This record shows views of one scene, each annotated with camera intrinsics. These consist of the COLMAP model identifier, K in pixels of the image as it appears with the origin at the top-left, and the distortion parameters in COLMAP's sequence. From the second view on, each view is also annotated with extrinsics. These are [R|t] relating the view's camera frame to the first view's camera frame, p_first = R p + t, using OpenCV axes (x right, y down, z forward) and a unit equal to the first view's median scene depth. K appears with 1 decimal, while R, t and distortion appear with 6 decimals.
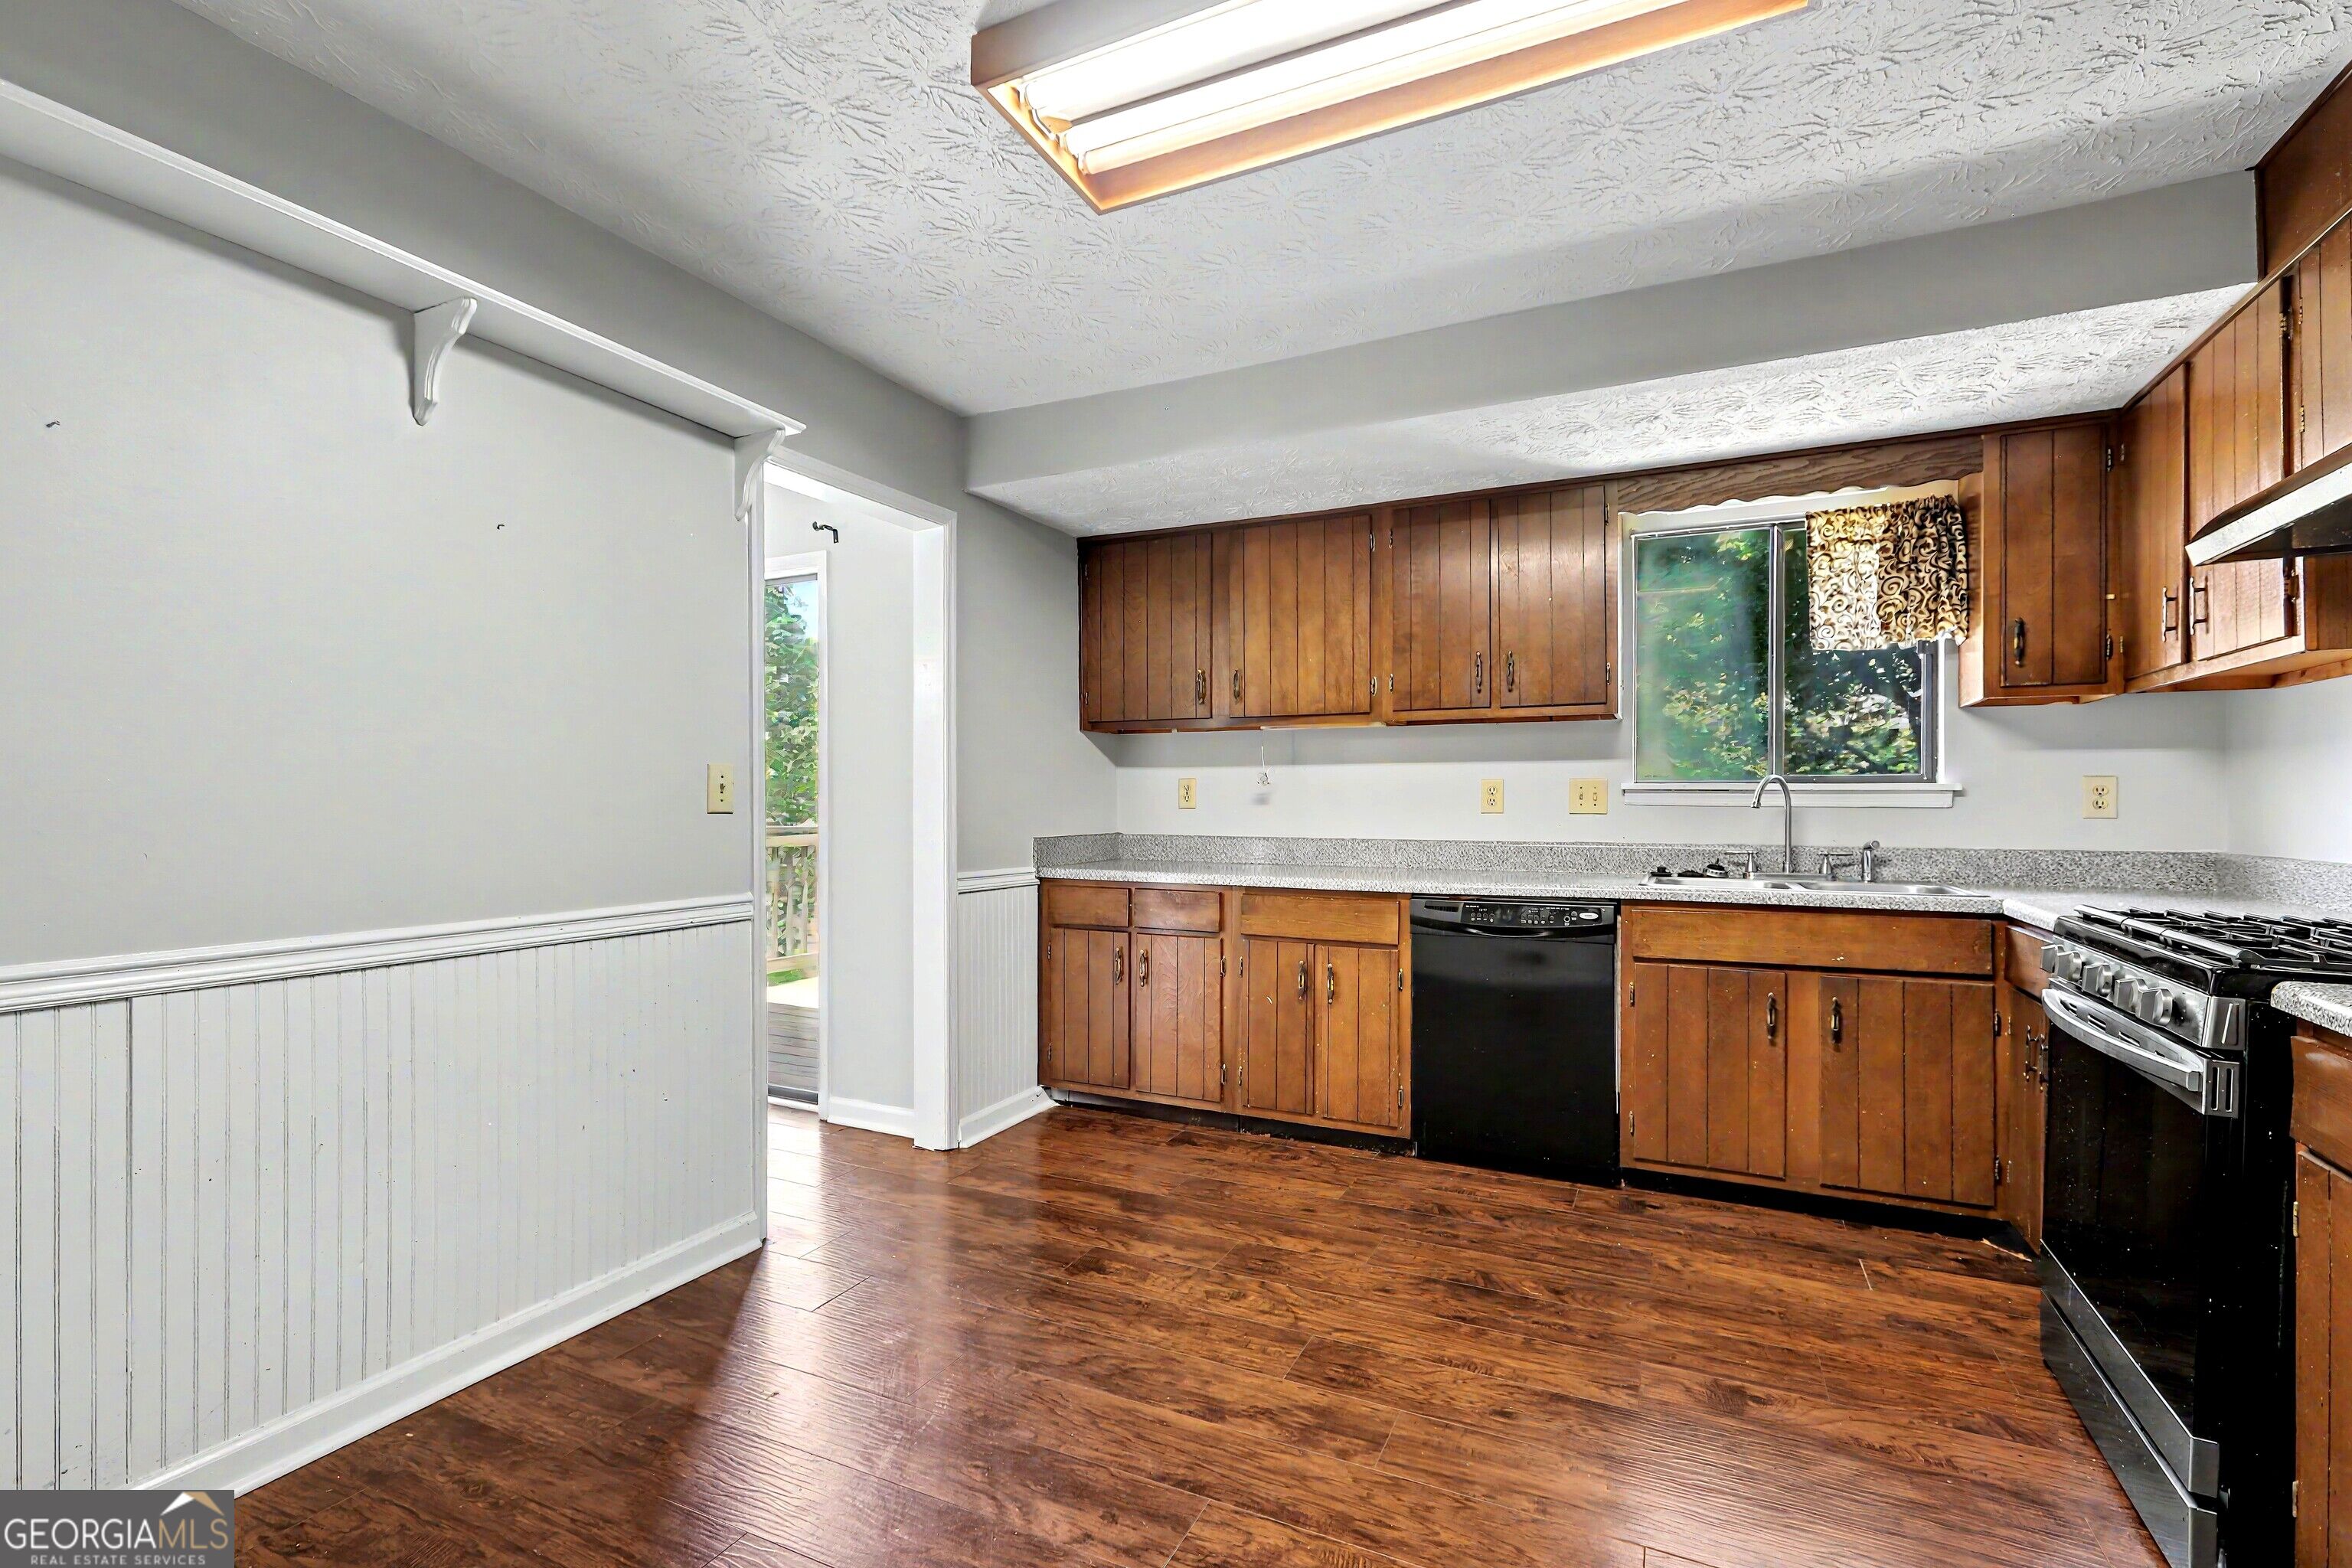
lens RADIAL K [[1063.7, 0, 1170.9], [0, 1063.7, 796.9], [0, 0, 1]] dist [-0.009975, 0.009867]
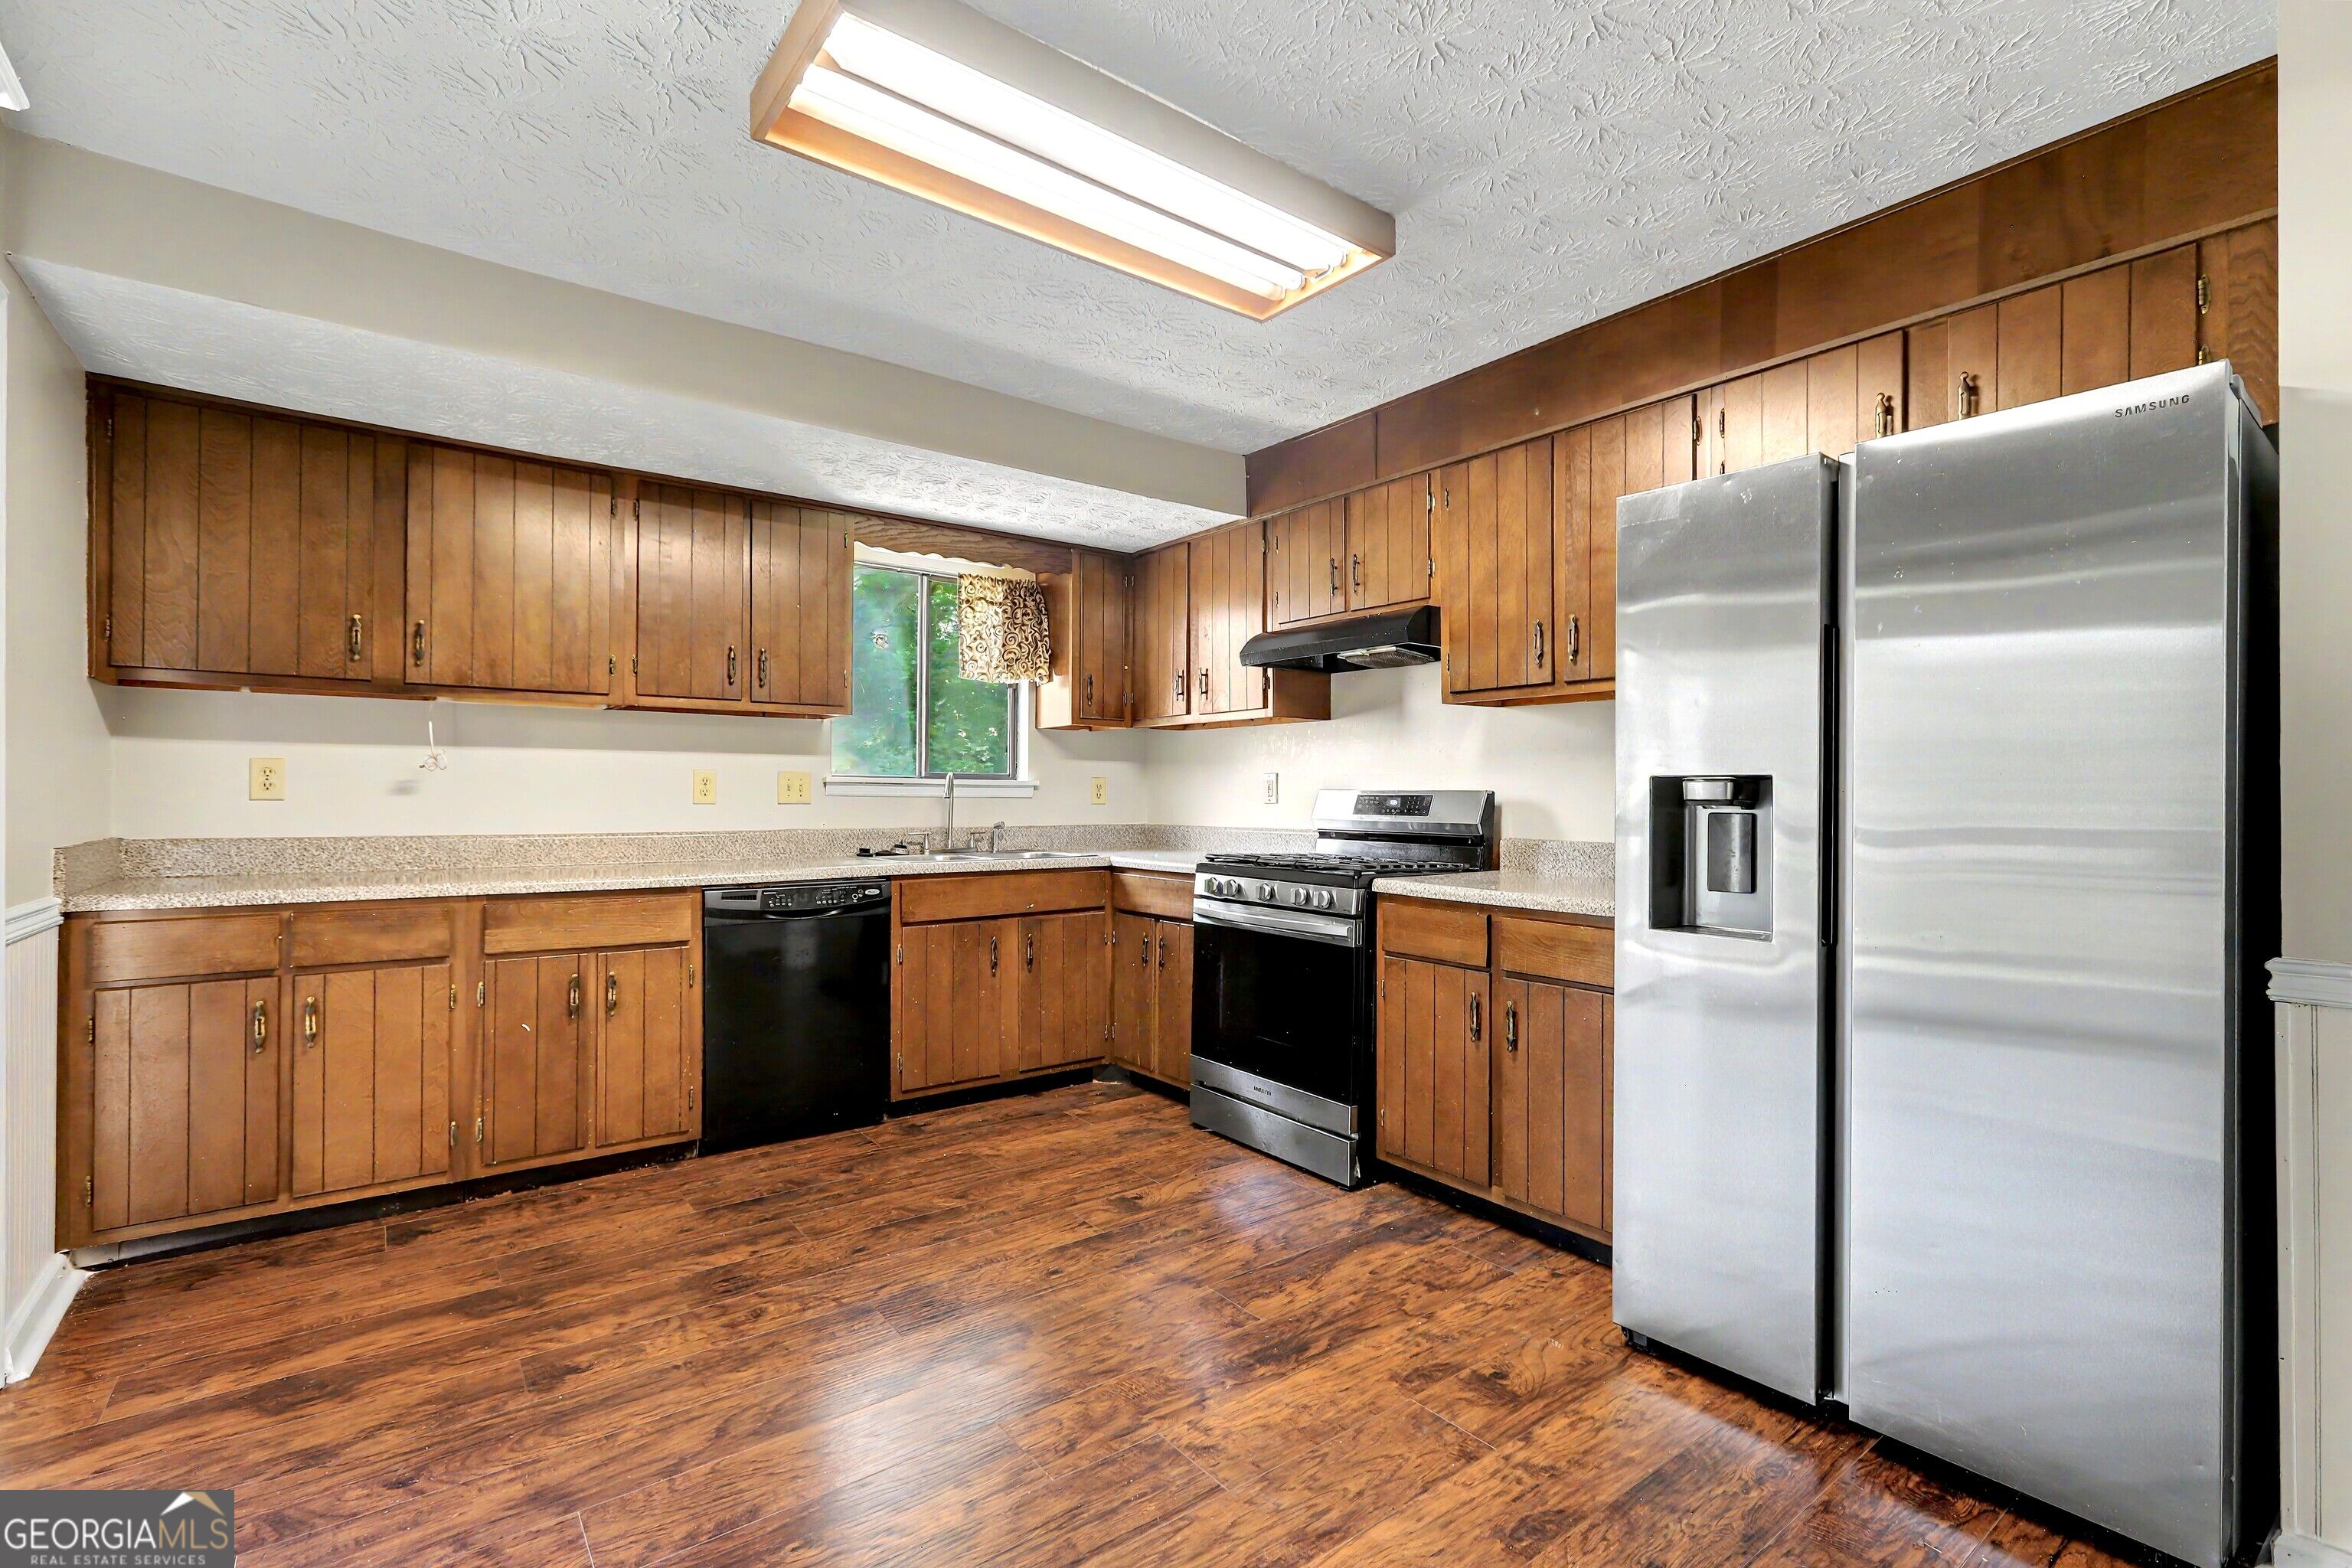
lens RADIAL K [[1053.8, 0, 1176.0], [0, 1053.8, 784.0], [0, 0, 1]] dist [-0.000279, 0.000234]
pose [[0.447914, 0.010498, 0.894015, -0.492200], [-0.007351, 0.999941, -0.008059, 0.001895], [-0.894047, -0.002963, 0.447964, 0.196128]]
